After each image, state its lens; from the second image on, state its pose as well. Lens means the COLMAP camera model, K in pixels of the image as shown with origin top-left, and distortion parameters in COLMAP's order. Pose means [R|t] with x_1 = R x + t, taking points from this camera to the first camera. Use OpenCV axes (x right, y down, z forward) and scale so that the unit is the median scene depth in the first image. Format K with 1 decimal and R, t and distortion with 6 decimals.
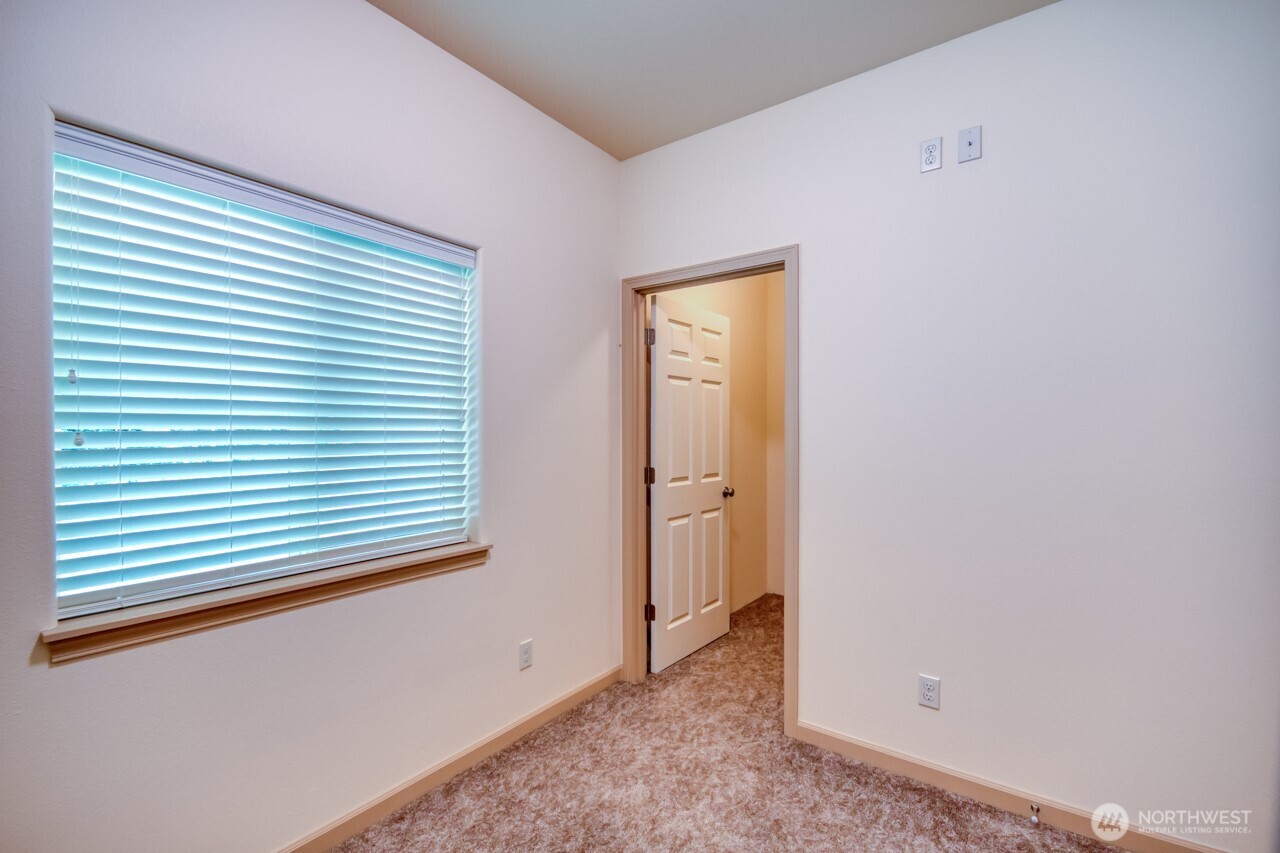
lens RADIAL K [[566.2, 0, 637.9], [0, 566.2, 428.5], [0, 0, 1]] dist [0.000031, -0.004089]
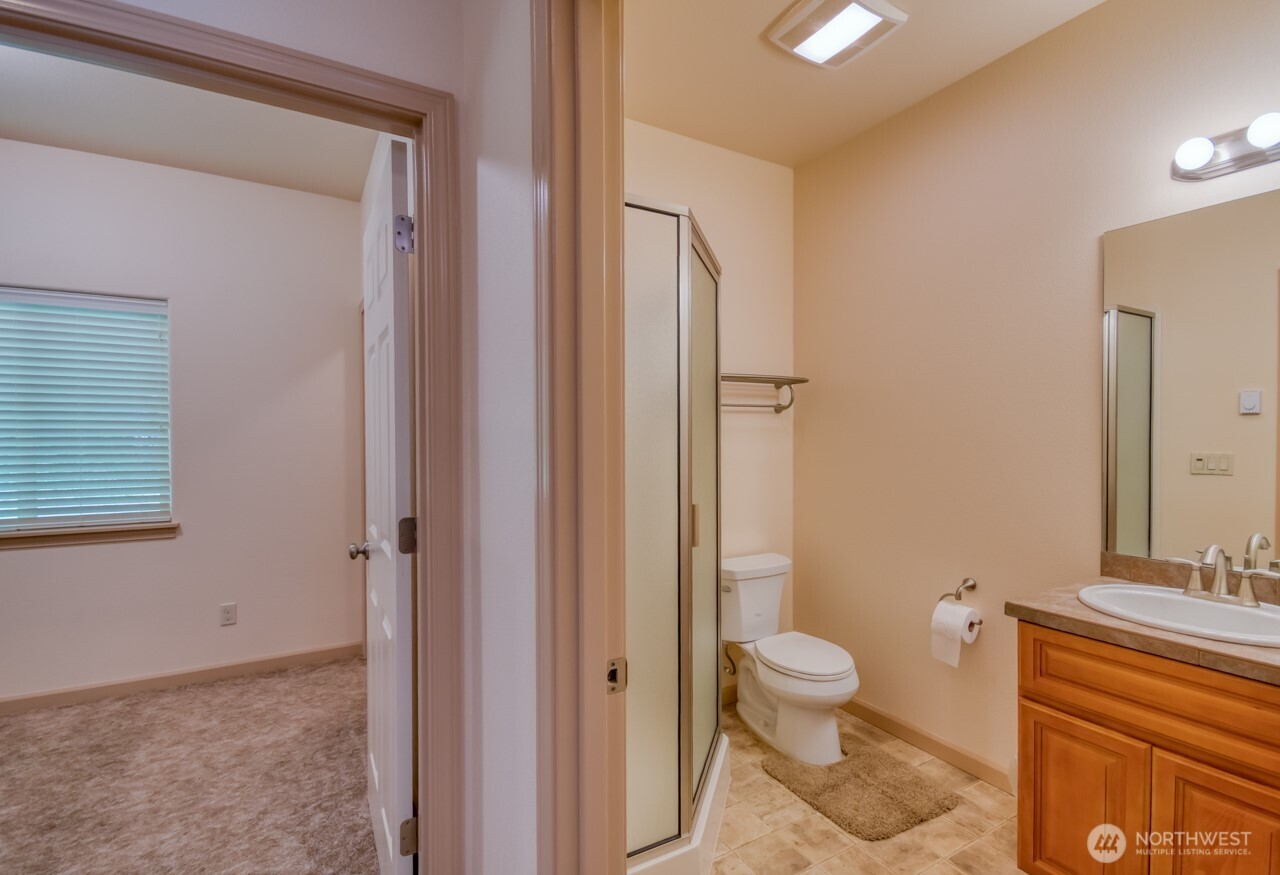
lens RADIAL K [[592.1, 0, 641.2], [0, 592.1, 440.1], [0, 0, 1]] dist [-0.001267, -0.000580]
pose [[0.921989, -0.002273, -0.387210, 1.268260], [0.004738, 0.999974, 0.005411, 0.008692], [0.387188, -0.006823, 0.921976, 0.153511]]
